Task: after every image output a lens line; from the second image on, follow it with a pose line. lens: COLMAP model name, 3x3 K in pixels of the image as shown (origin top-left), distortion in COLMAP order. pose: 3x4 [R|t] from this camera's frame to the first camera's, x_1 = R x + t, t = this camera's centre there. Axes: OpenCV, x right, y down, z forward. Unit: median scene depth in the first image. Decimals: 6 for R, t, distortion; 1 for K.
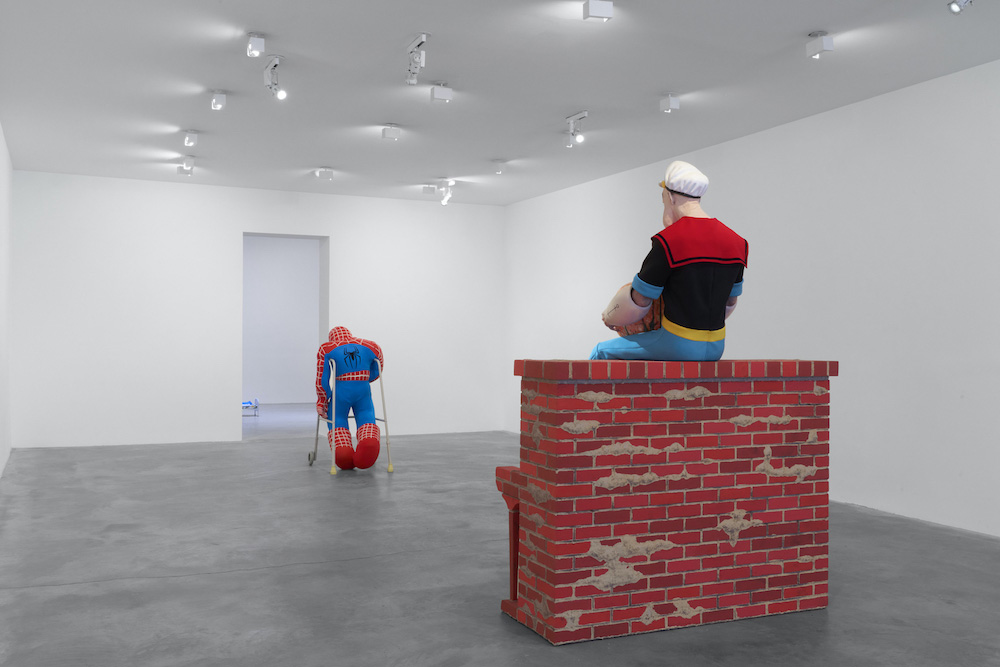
lens RADIAL K [[951.6, 0, 532.4], [0, 951.6, 356.3], [0, 0, 1]] dist [0.059642, 0.000000]
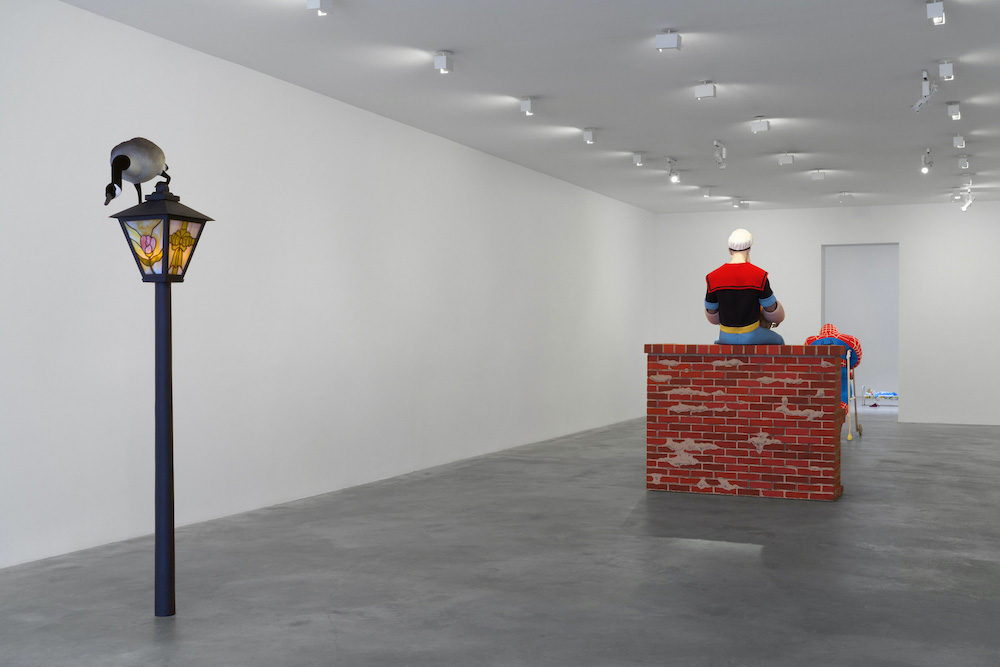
lens RADIAL K [[1193.6, 0, 501.1], [0, 1193.6, 334.0], [0, 0, 1]] dist [0.036914, 0.000000]
pose [[0.660756, -0.002150, -0.750598, 1.552369], [-0.012801, 0.999818, -0.014133, 0.022096], [0.750491, 0.018947, 0.660609, -0.783777]]
